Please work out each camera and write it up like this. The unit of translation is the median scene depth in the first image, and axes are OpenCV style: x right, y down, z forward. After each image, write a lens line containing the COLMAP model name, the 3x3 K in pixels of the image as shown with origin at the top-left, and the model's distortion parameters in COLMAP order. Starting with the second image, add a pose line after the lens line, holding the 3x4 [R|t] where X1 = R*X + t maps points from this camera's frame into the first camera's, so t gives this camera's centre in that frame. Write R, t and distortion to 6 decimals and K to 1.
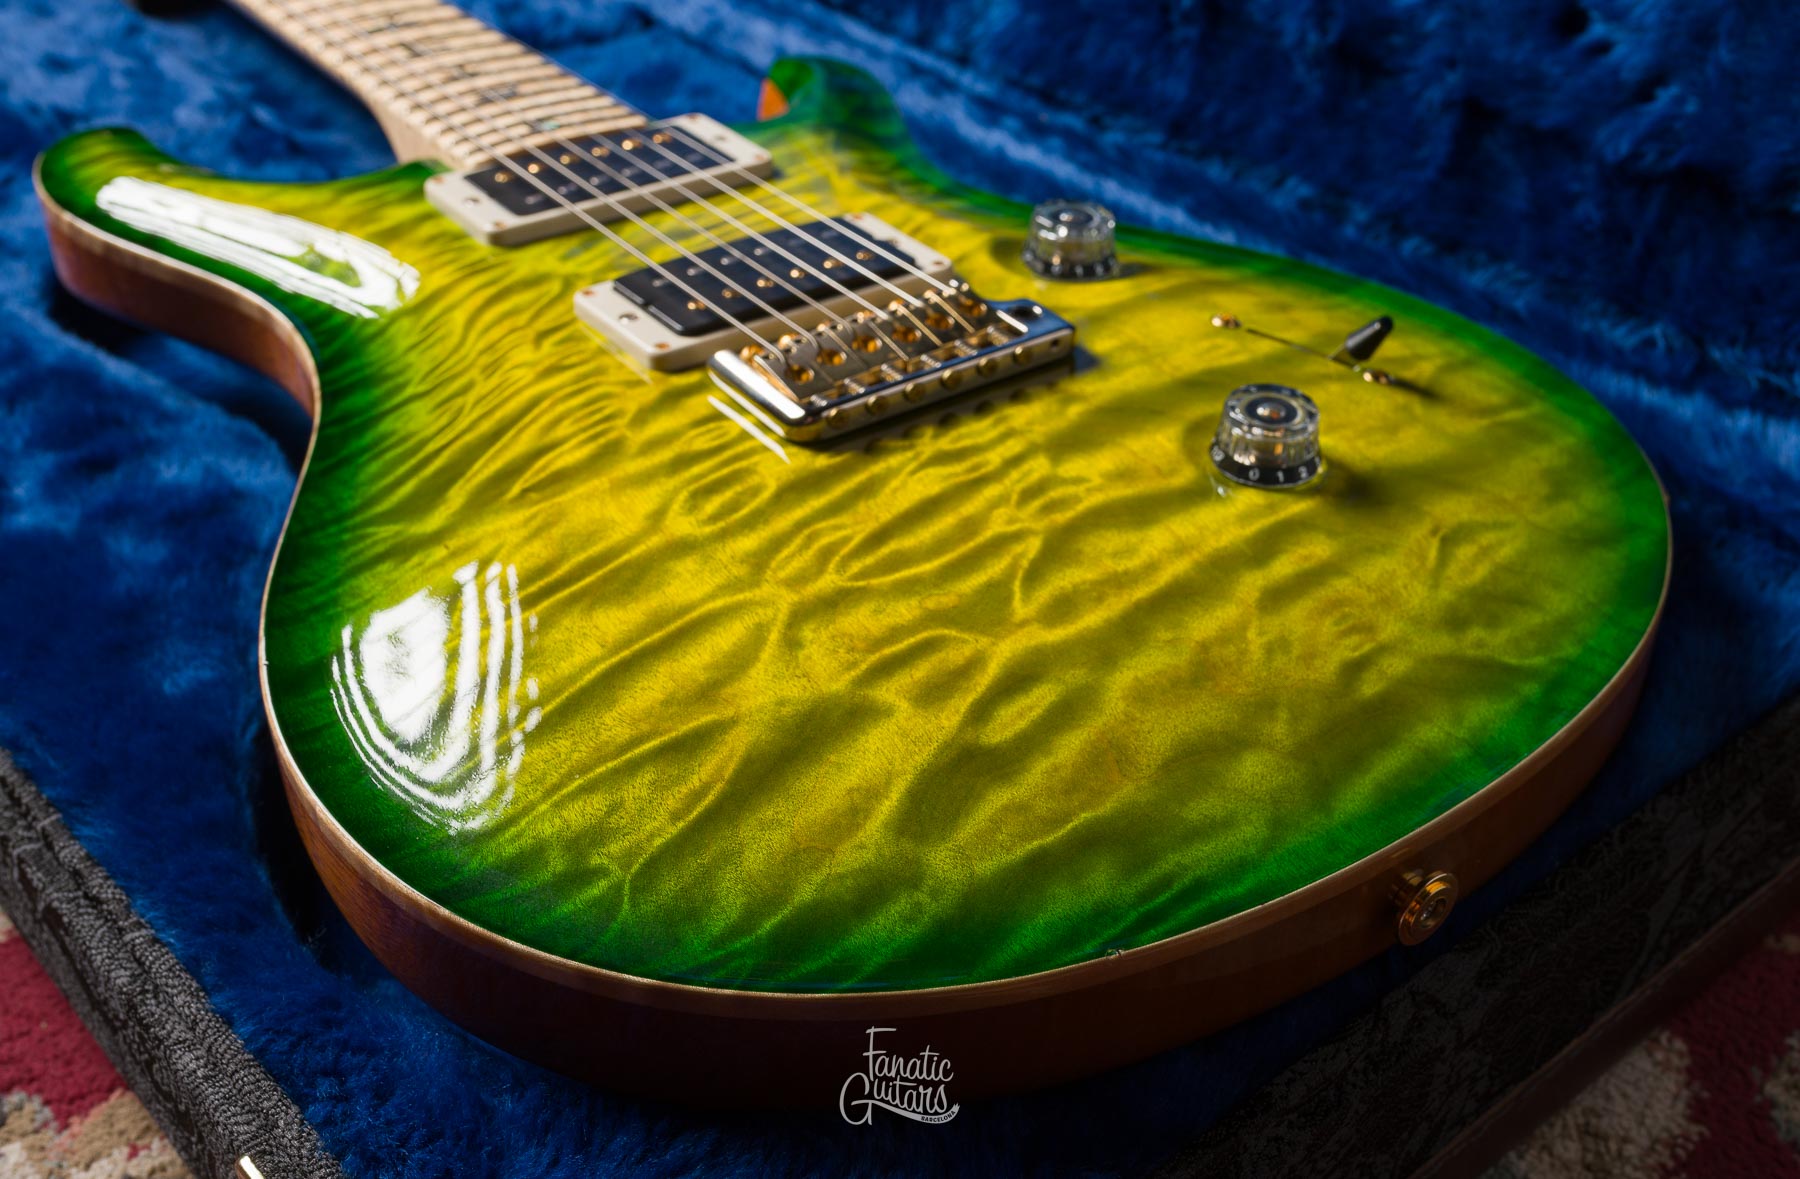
lens RADIAL K [[2069.7, 0, 1022.8], [0, 2069.7, 618.2], [0, 0, 1]] dist [0.006366, -0.017201]
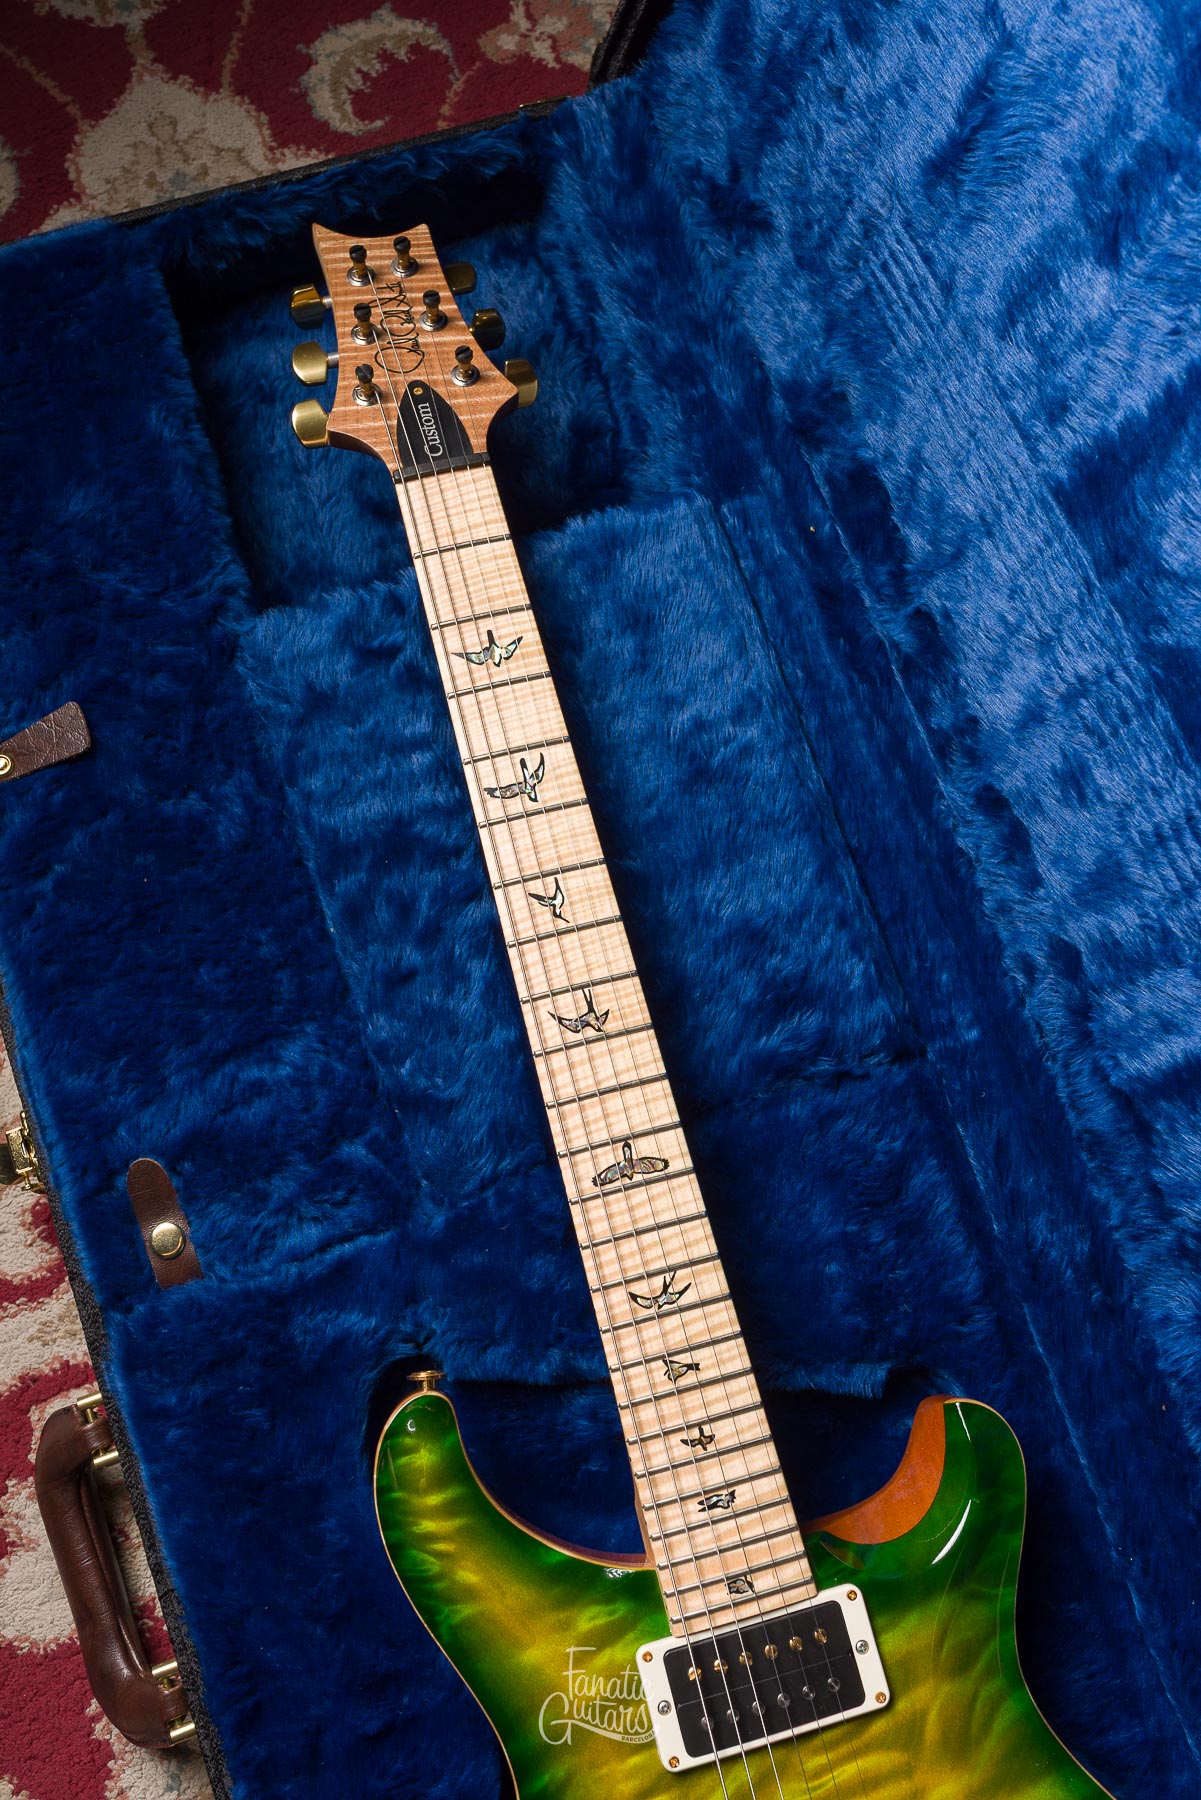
lens RADIAL K [[1744.4, 0, 594.8], [0, 1744.4, 910.2], [0, 0, 1]] dist [0.002398, -0.012566]
pose [[0.920364, 0.388355, -0.045934, -0.541902], [-0.263700, 0.703060, 0.660430, -1.557334], [0.288776, -0.595724, 0.749481, 0.516967]]
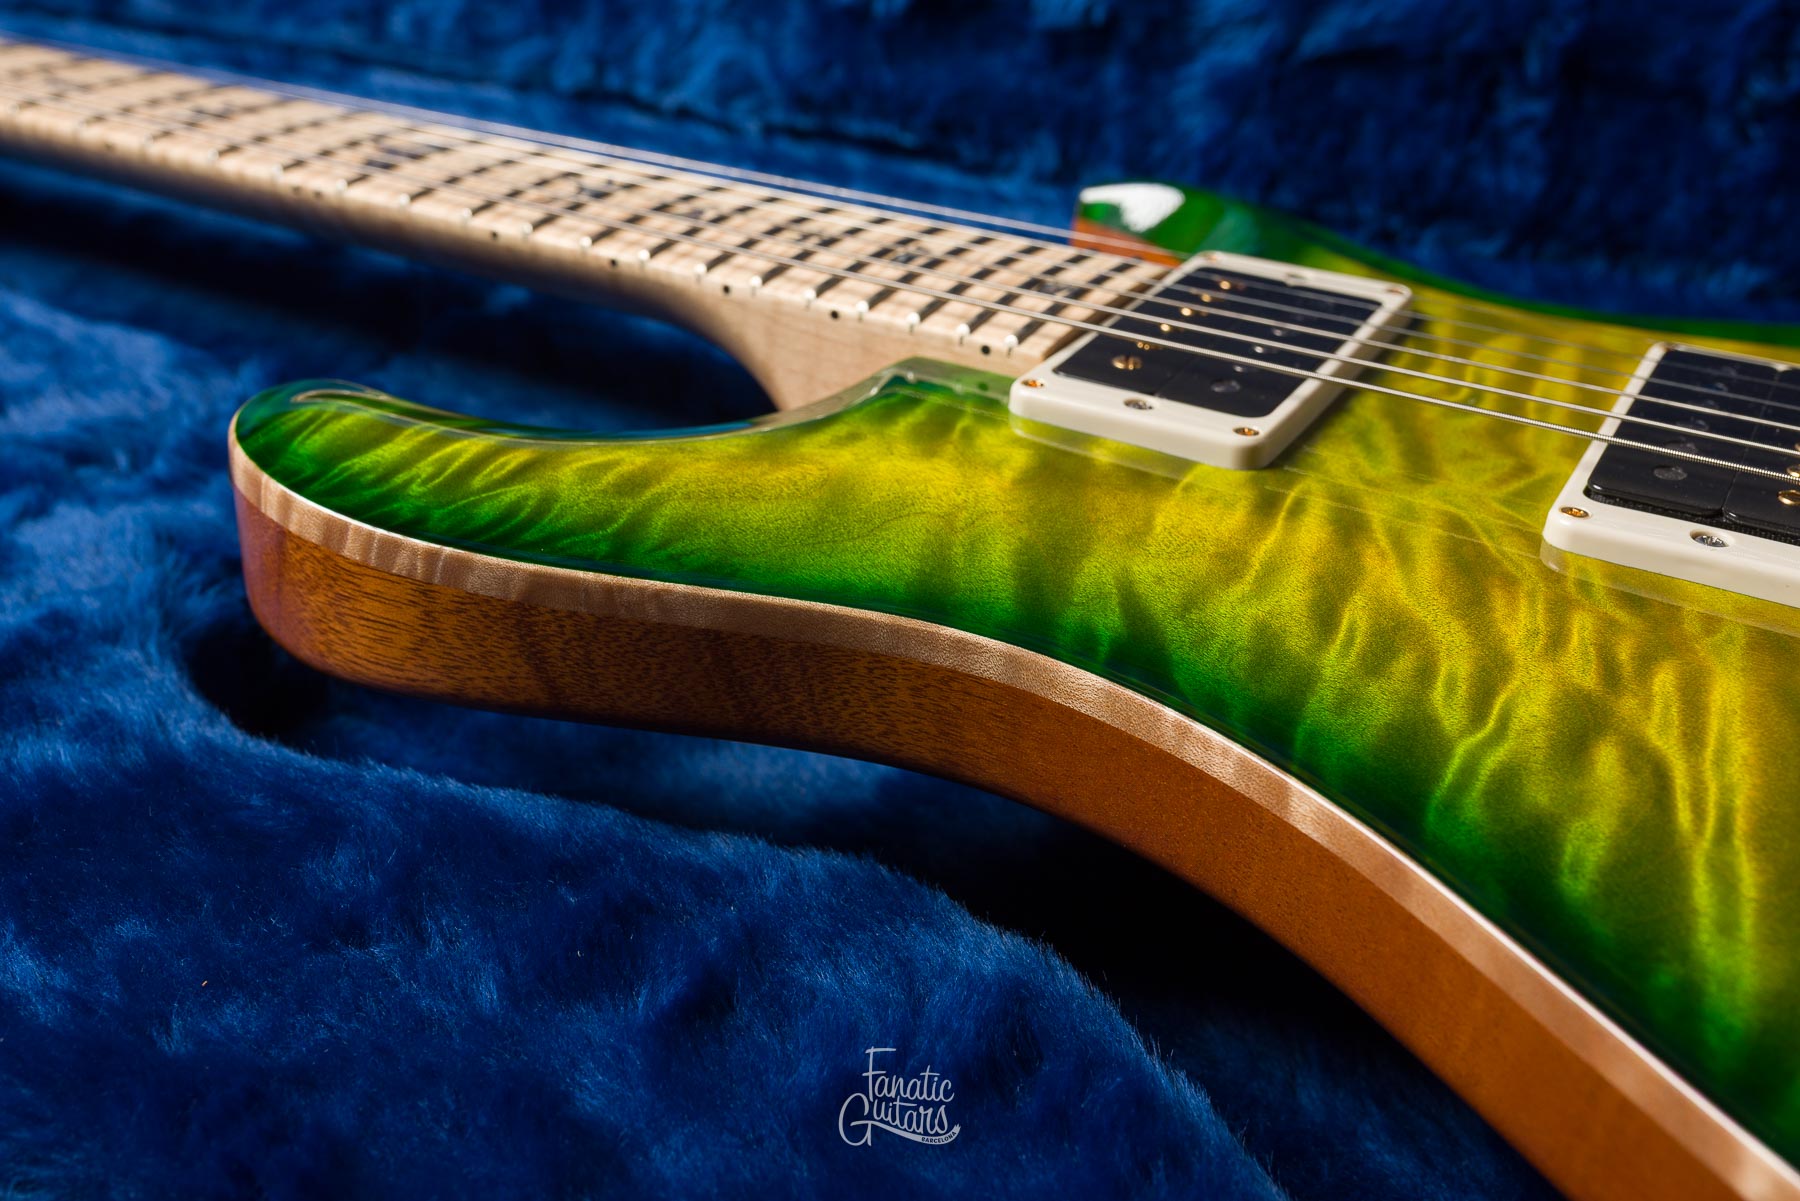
lens RADIAL K [[1841.0, 0, 906.2], [0, 1841.0, 600.3], [0, 0, 1]] dist [-0.000511, 0.005232]
pose [[0.923179, -0.170799, 0.344337, -0.612692], [0.201881, 0.977794, -0.056243, -0.153701], [-0.327084, 0.121438, 0.937160, 0.628947]]
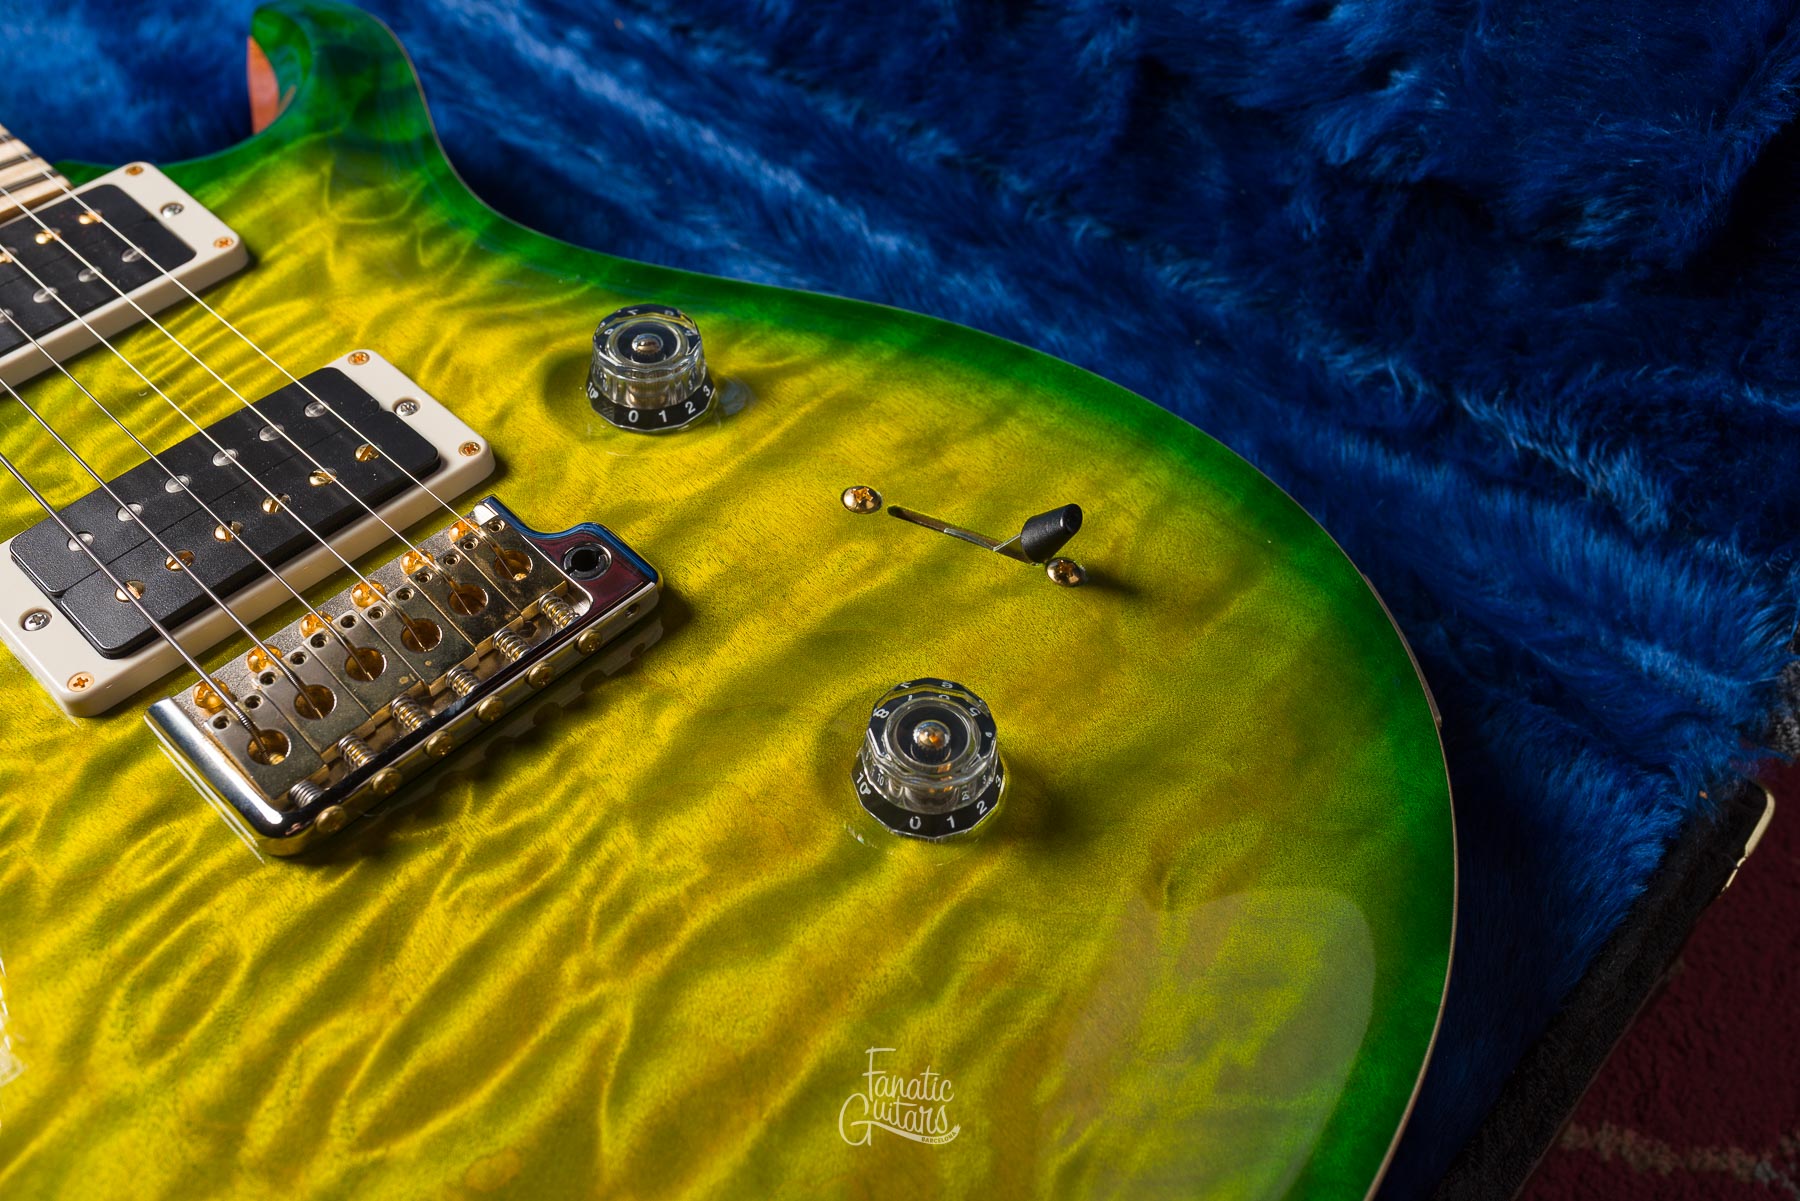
lens RADIAL K [[1817.2, 0, 906.0], [0, 1817.2, 603.5], [0, 0, 1]] dist [0.002020, -0.009210]
pose [[0.991337, -0.104441, 0.079646, 0.063375], [0.080606, 0.962534, 0.258902, -0.306946], [-0.103702, -0.250239, 0.962614, 0.384788]]
